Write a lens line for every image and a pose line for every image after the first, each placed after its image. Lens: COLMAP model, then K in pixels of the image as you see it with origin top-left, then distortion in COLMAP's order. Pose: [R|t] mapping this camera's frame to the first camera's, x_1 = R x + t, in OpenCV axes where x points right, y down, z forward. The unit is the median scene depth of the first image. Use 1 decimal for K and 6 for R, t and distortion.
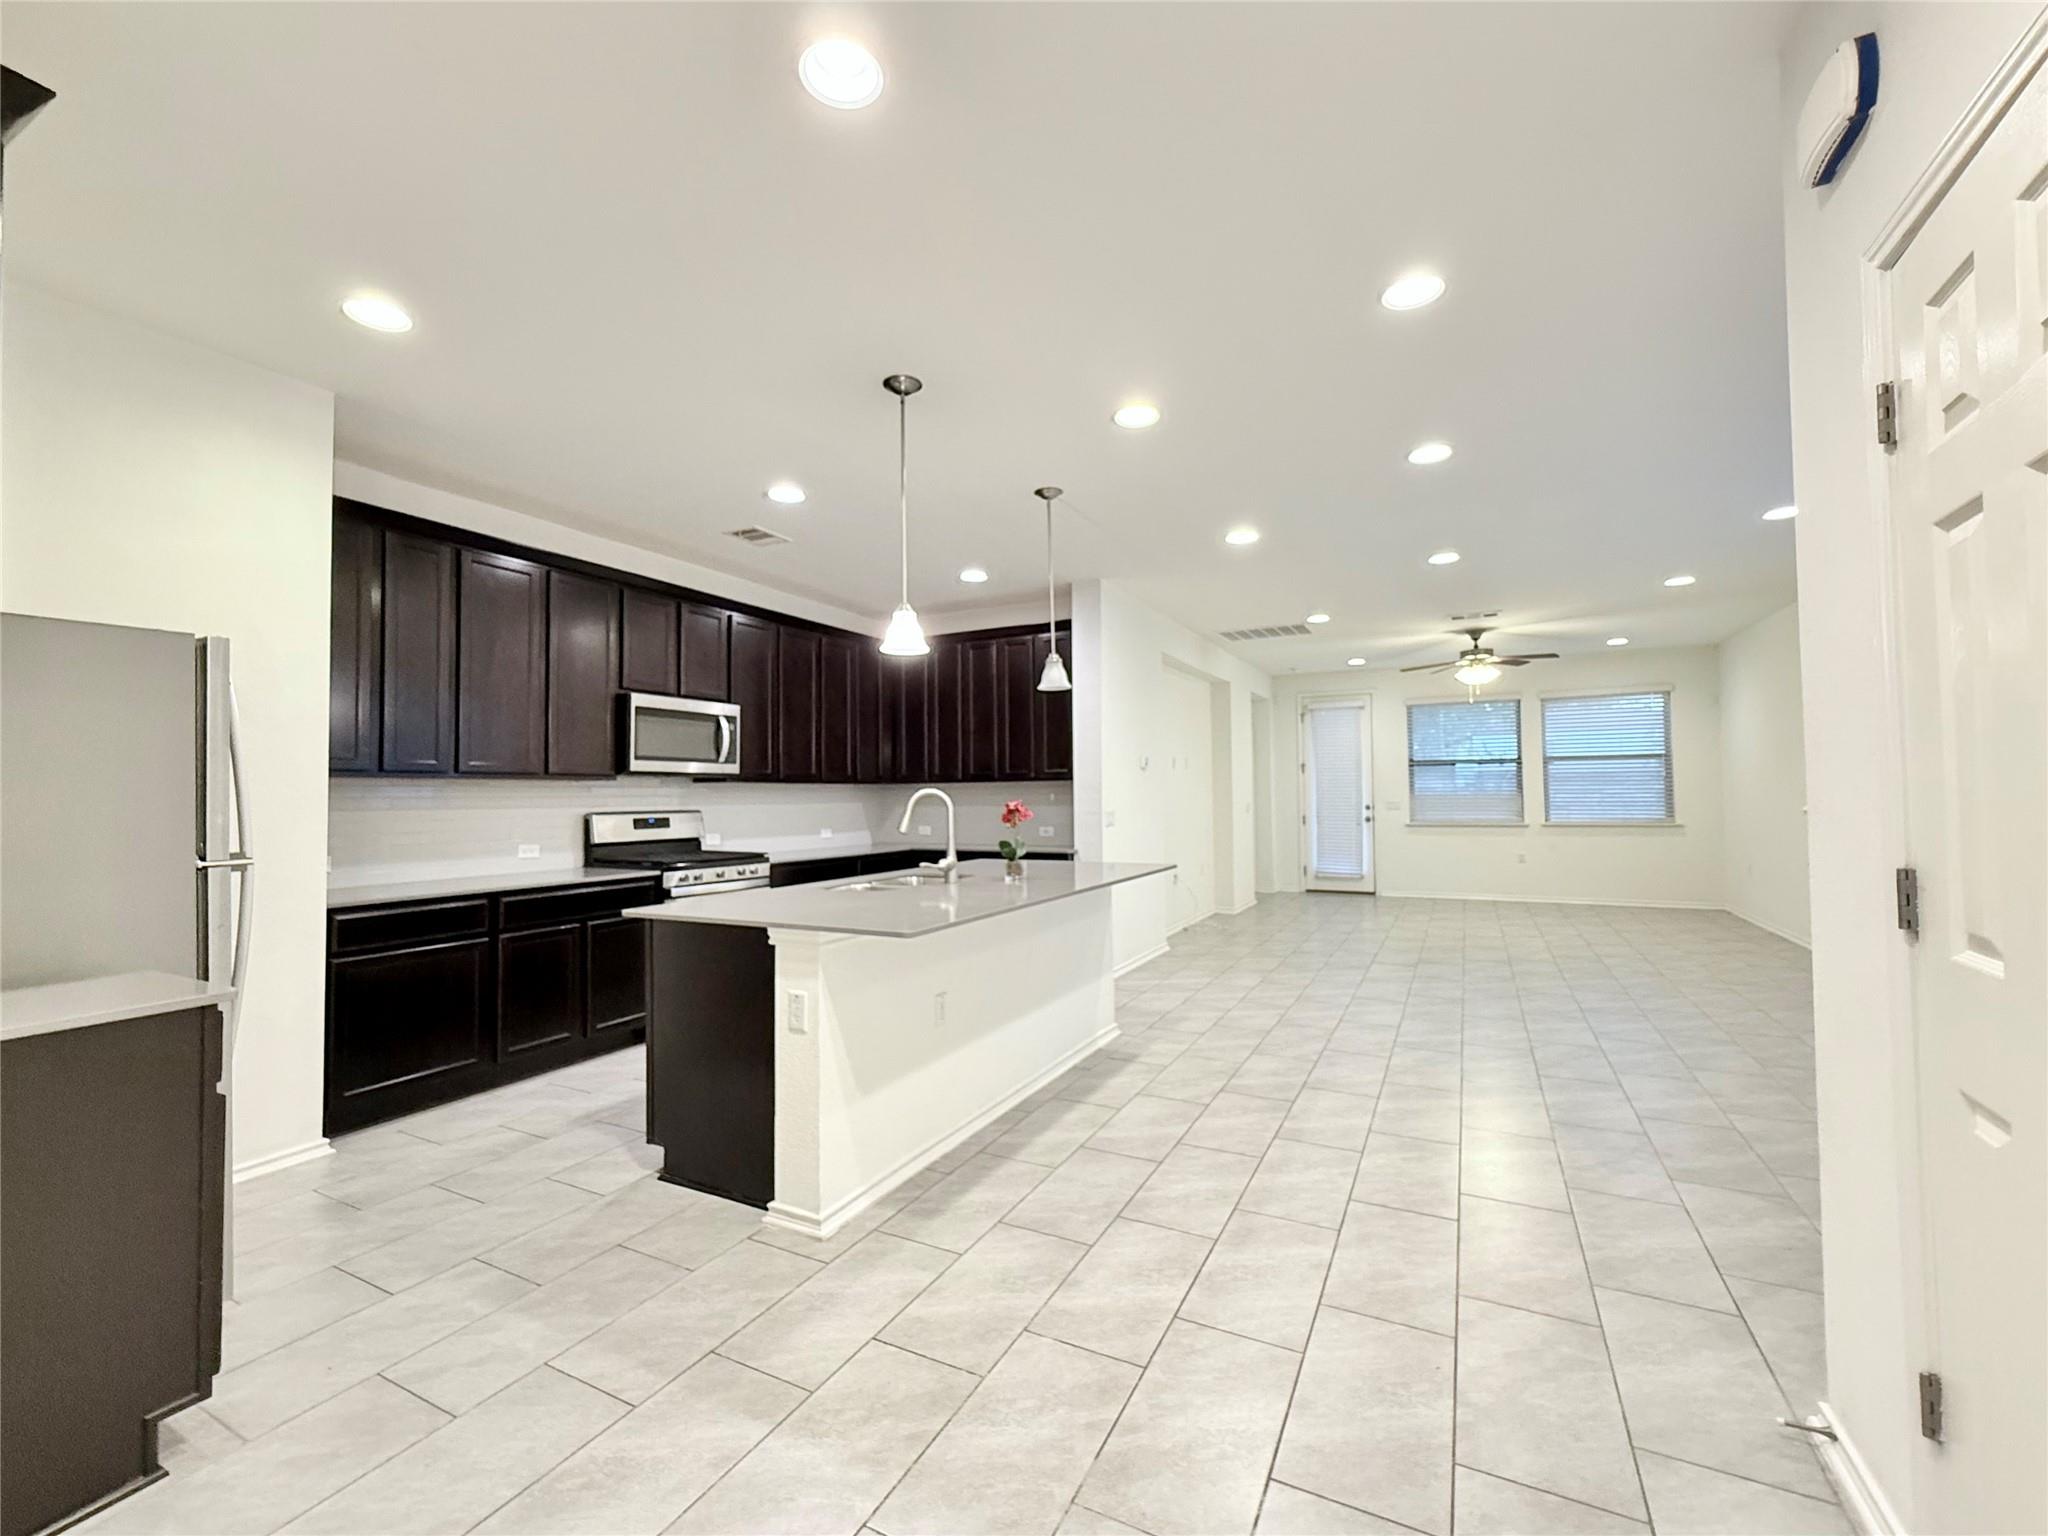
lens RADIAL K [[852.1, 0, 1024.0], [0, 852.1, 768.0], [0, 0, 1]] dist [0.000239, 0.000086]
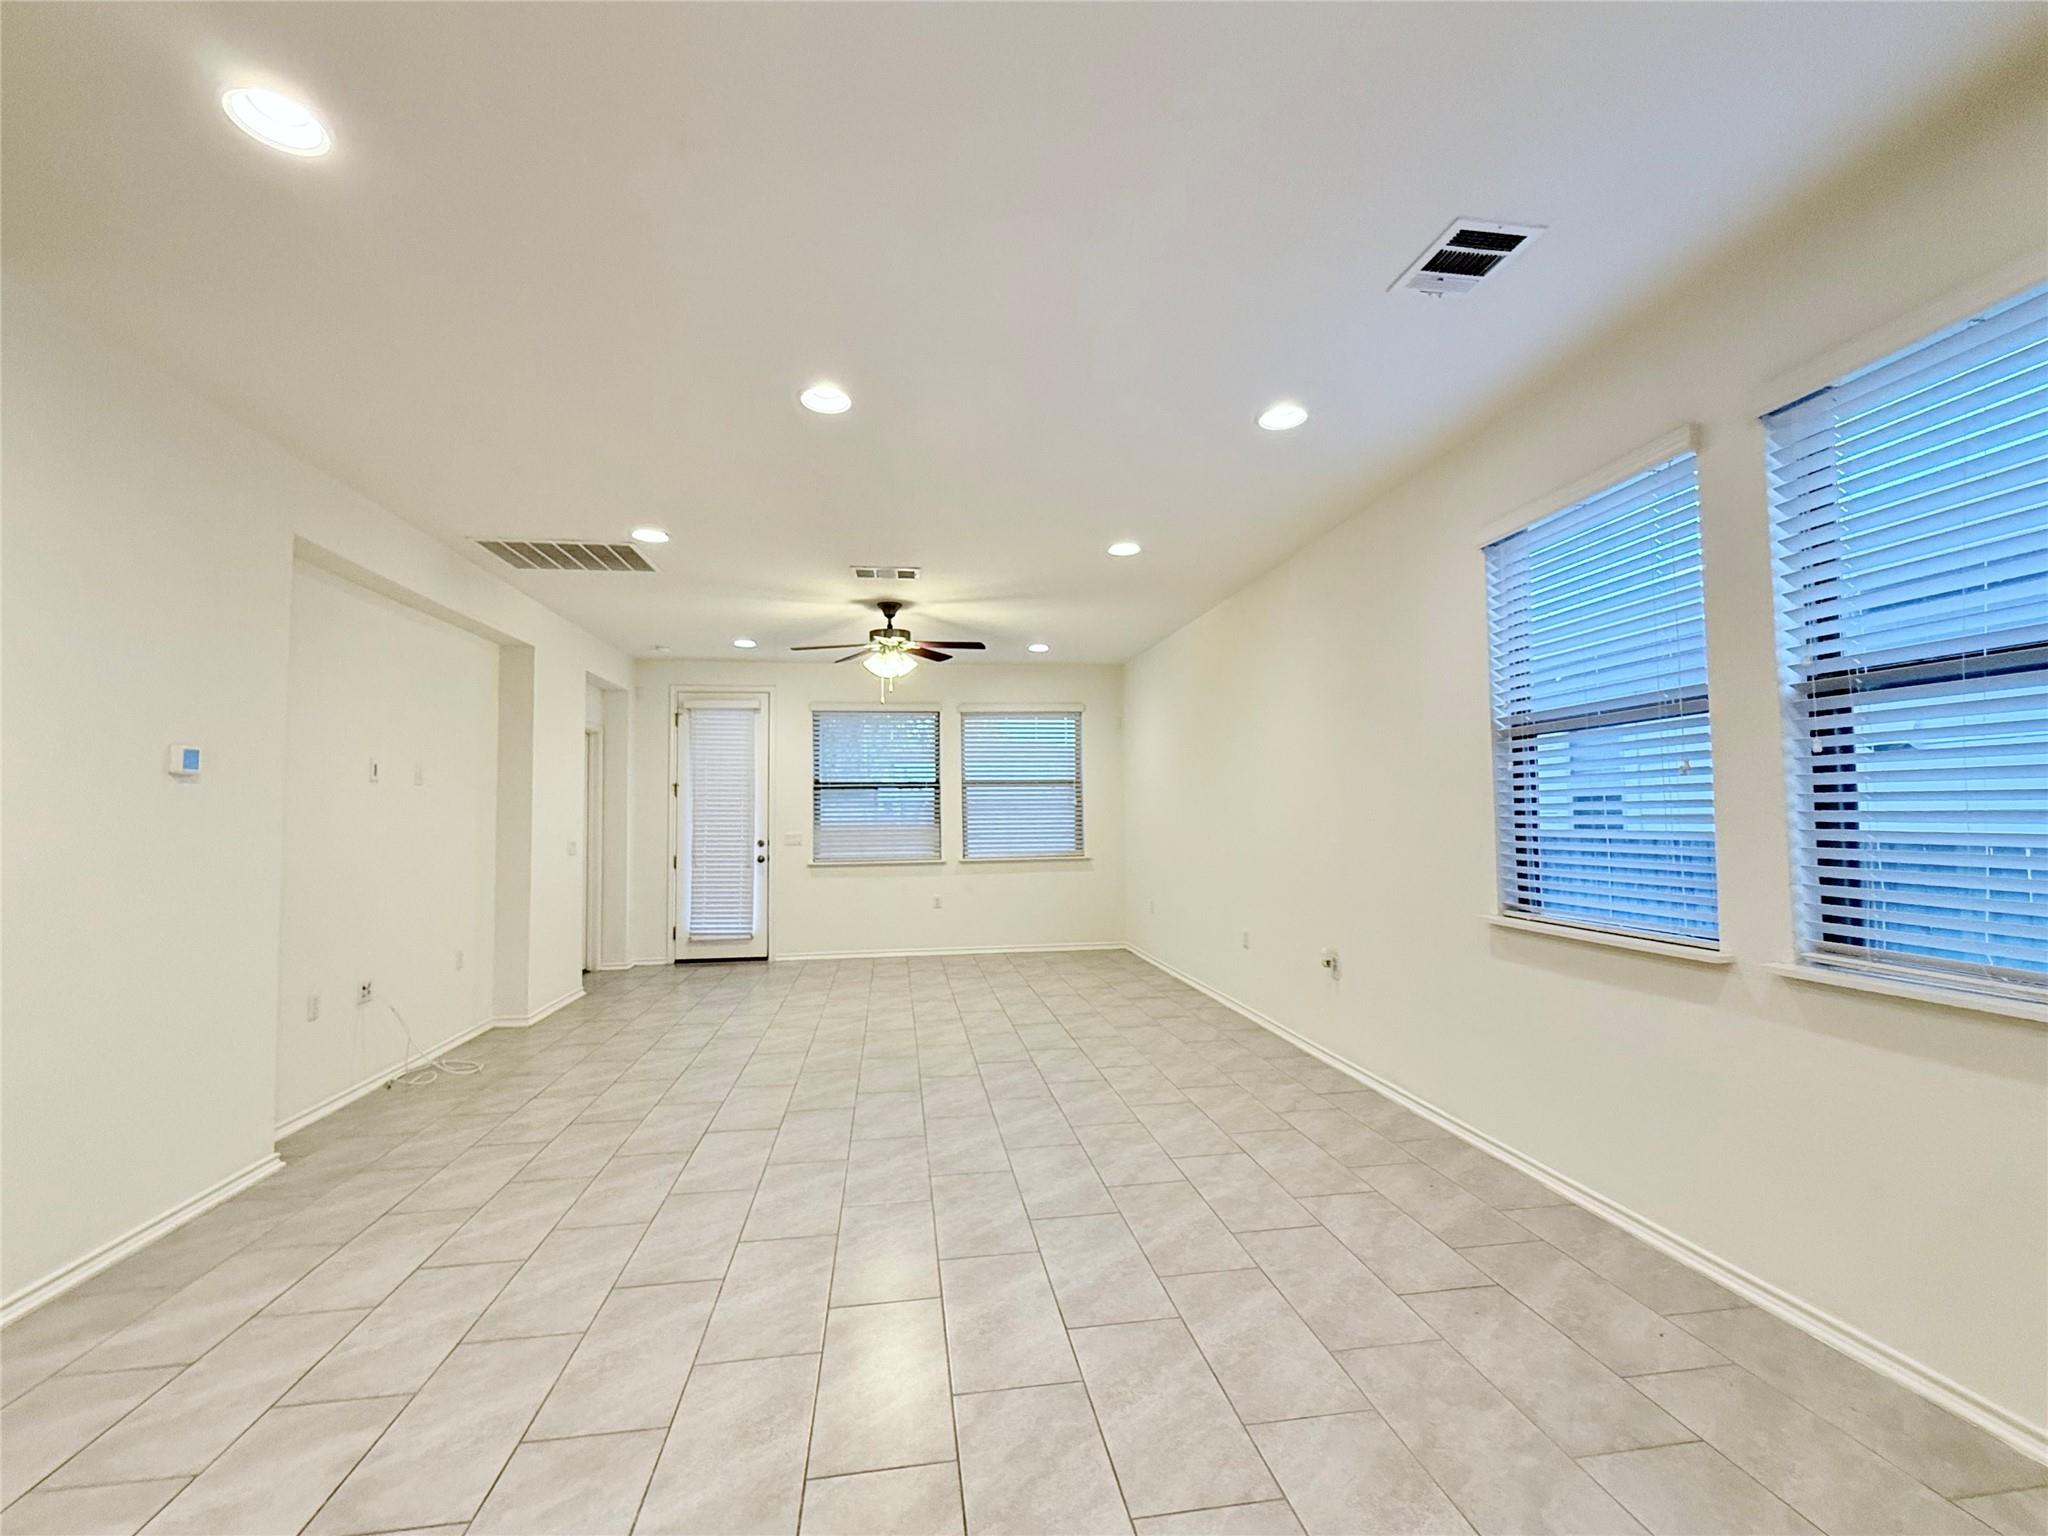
lens RADIAL K [[870.7, 0, 1016.3], [0, 870.7, 772.3], [0, 0, 1]] dist [-0.000440, 0.000070]
pose [[0.814517, 0.029959, 0.579366, 0.186233], [-0.014510, 0.999405, -0.031280, 0.005794], [-0.579959, 0.017071, 0.814467, 0.323507]]
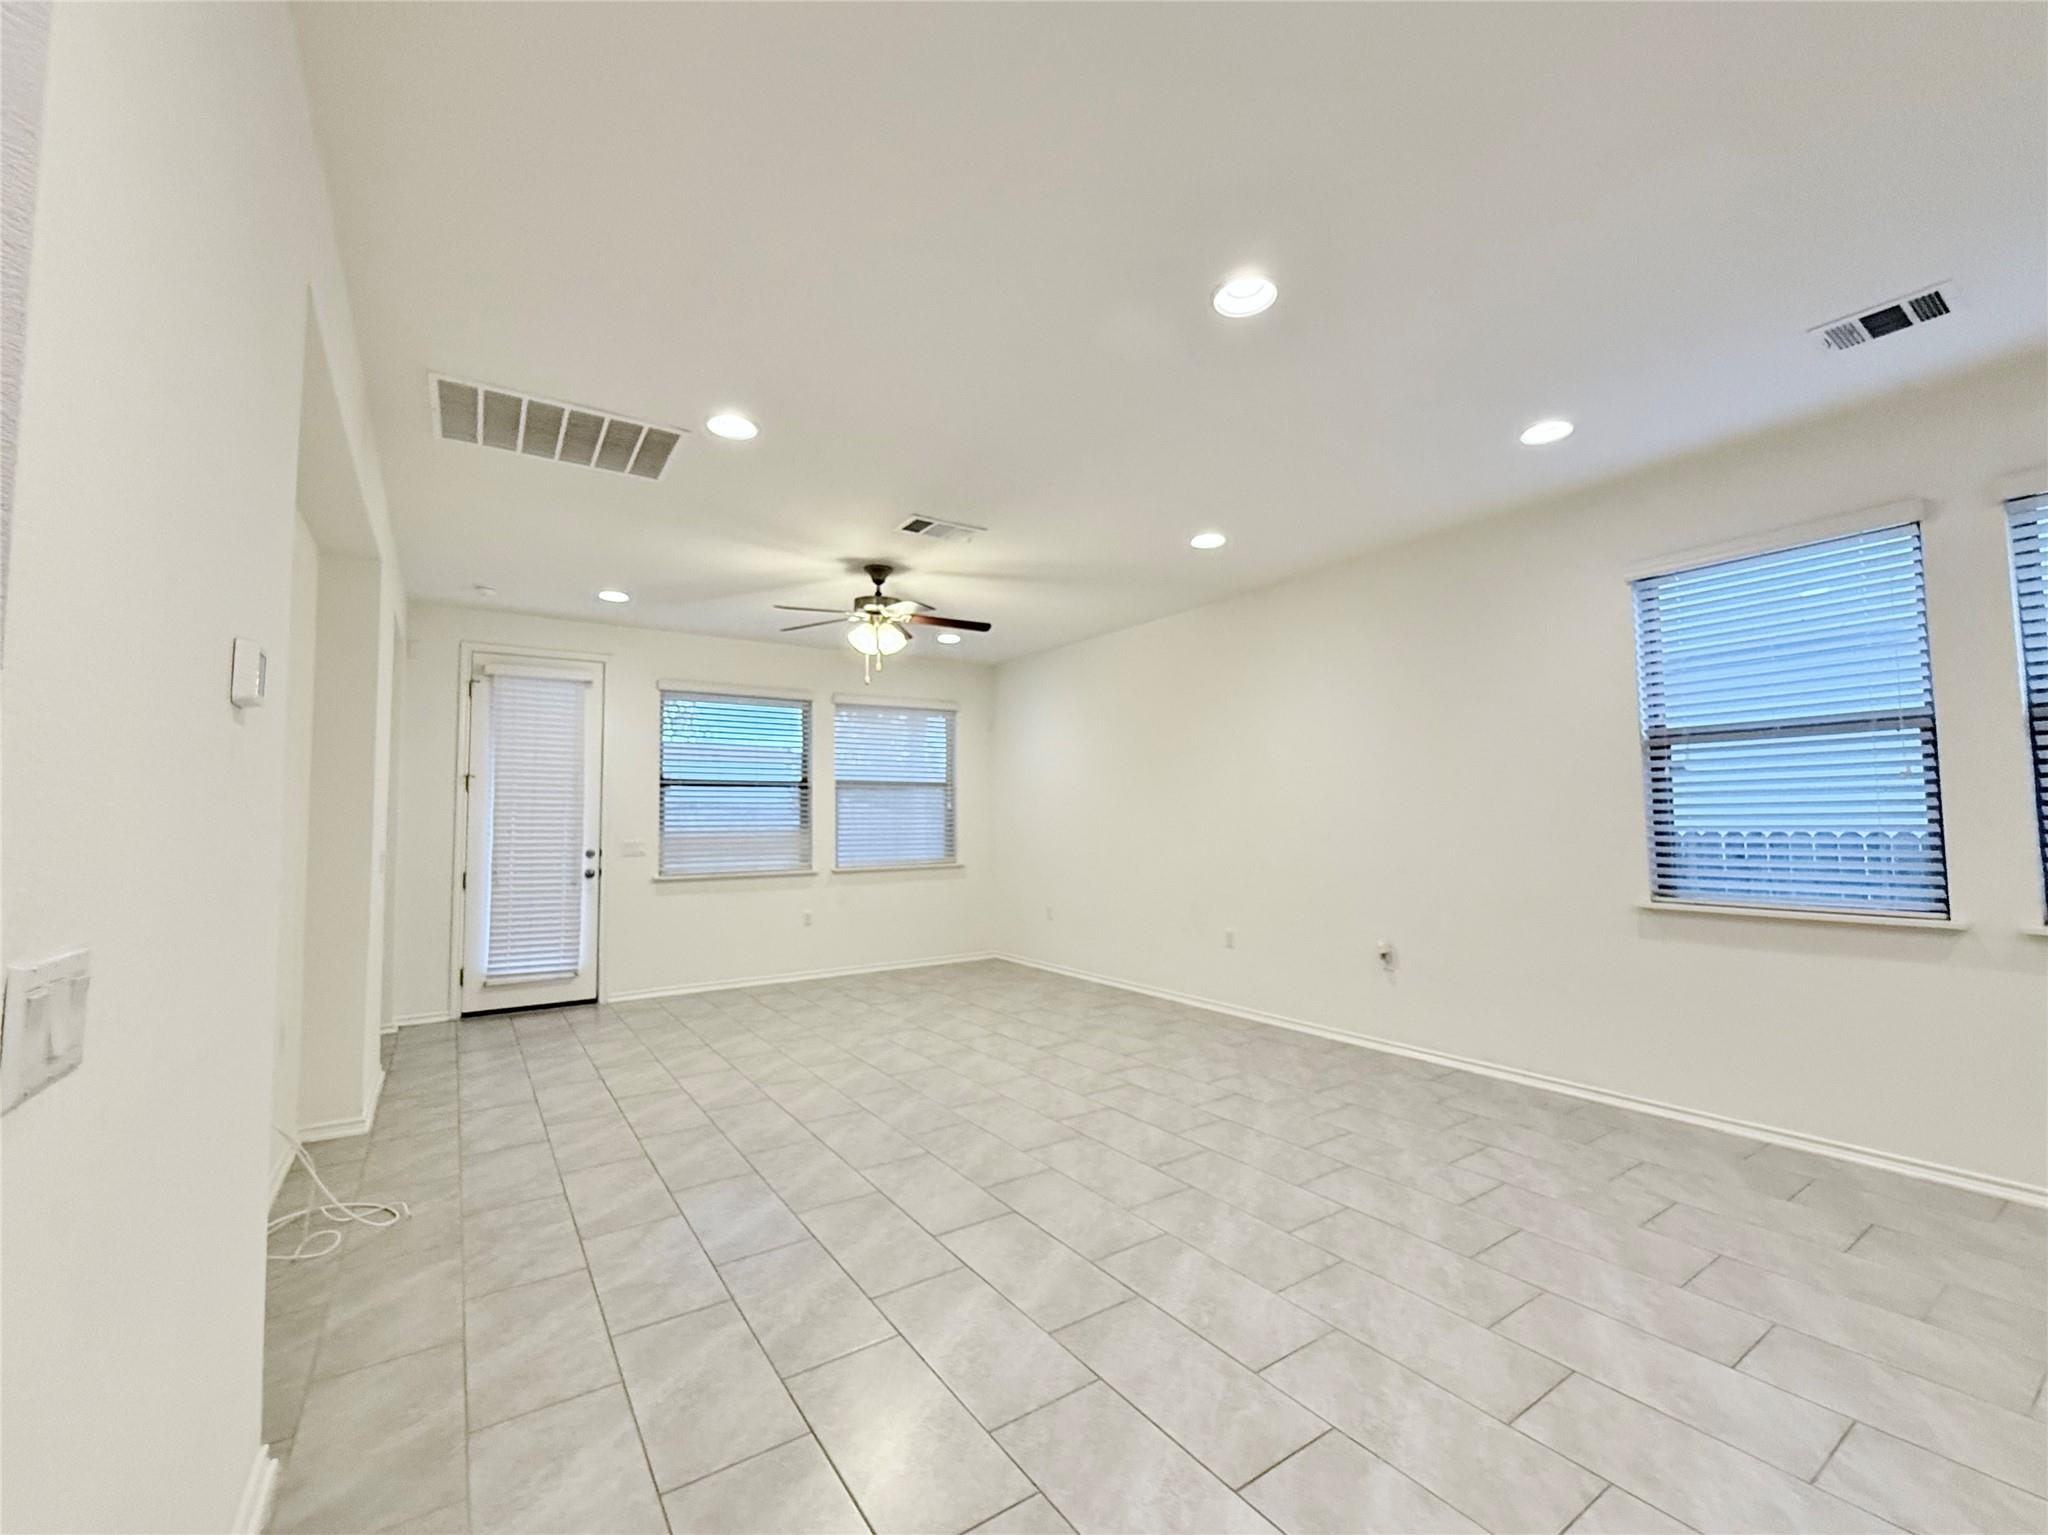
lens RADIAL K [[851.2, 0, 1028.6], [0, 851.2, 769.2], [0, 0, 1]] dist [-0.000296, -0.000222]
pose [[0.482047, 0.061221, 0.874004, 0.042967], [-0.022639, 0.998093, -0.057427, 0.019751], [-0.875853, 0.007896, 0.482514, 0.598532]]
